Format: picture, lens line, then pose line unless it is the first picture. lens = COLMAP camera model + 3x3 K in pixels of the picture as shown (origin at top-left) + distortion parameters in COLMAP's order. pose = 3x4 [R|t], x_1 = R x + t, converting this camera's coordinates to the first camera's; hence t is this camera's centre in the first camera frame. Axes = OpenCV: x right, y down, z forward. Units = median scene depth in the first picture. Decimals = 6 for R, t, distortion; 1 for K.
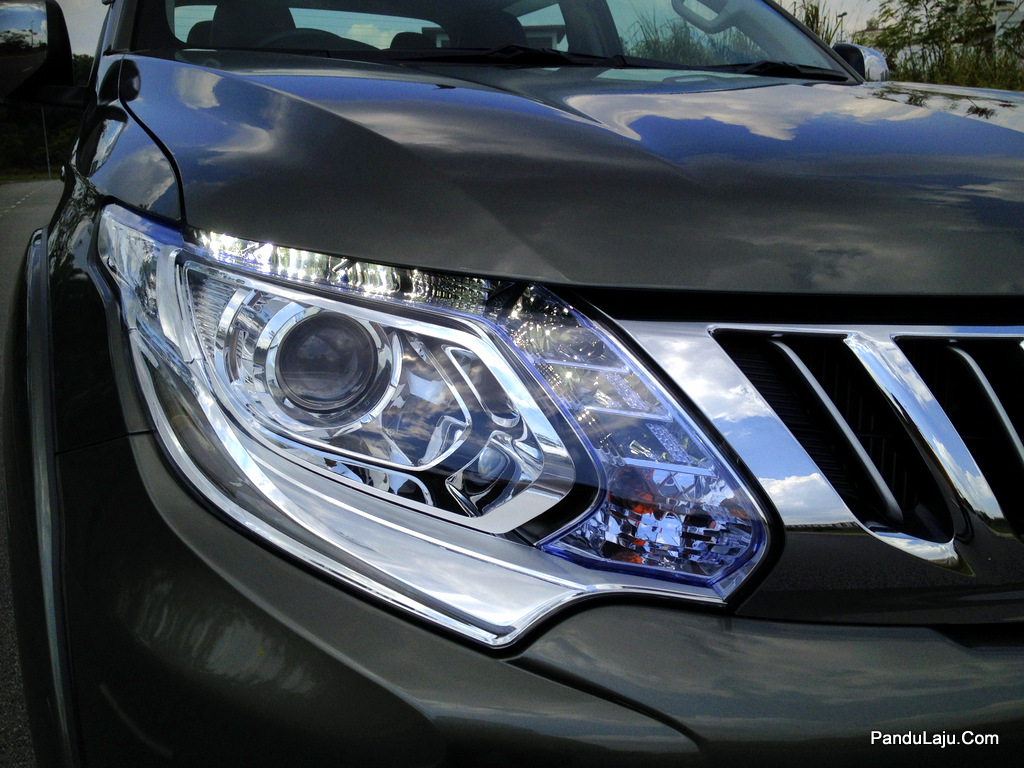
lens RADIAL K [[974.8, 0, 510.6], [0, 974.8, 381.3], [0, 0, 1]] dist [0.132481, -0.282612]
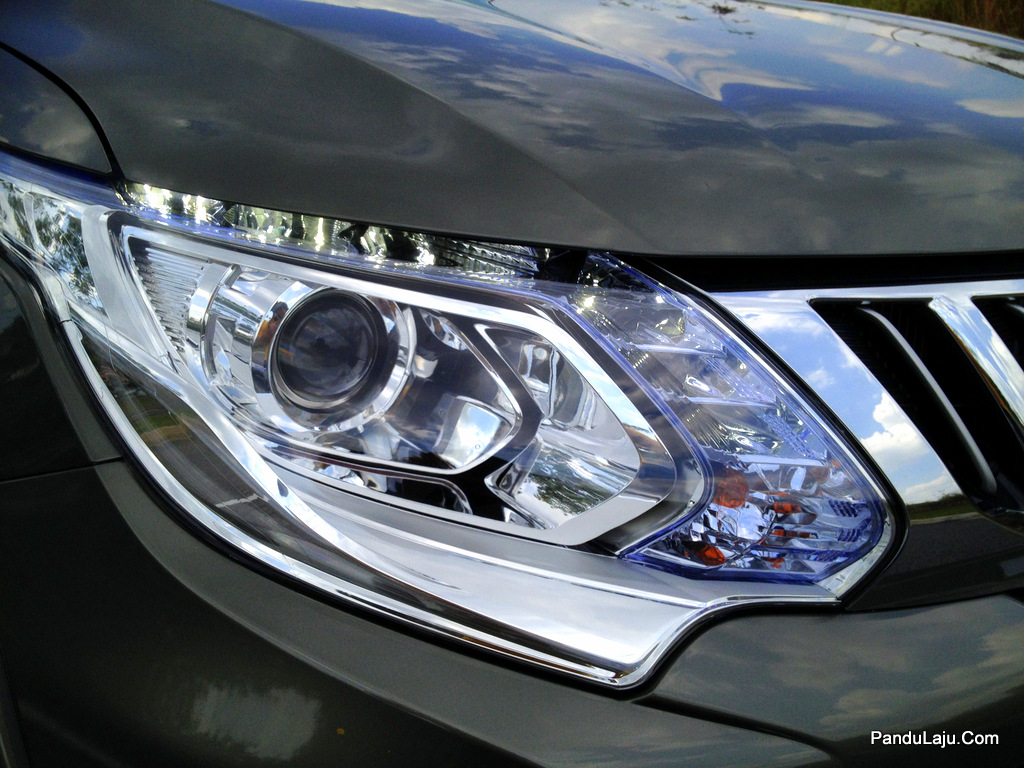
lens RADIAL K [[974.8, 0, 510.6], [0, 974.8, 381.3], [0, 0, 1]] dist [0.132481, -0.282612]
pose [[0.966621, -0.063473, 0.248222, -0.267838], [0.041297, 0.994758, 0.093551, -0.070377], [-0.252859, -0.080178, 0.964175, 0.191371]]
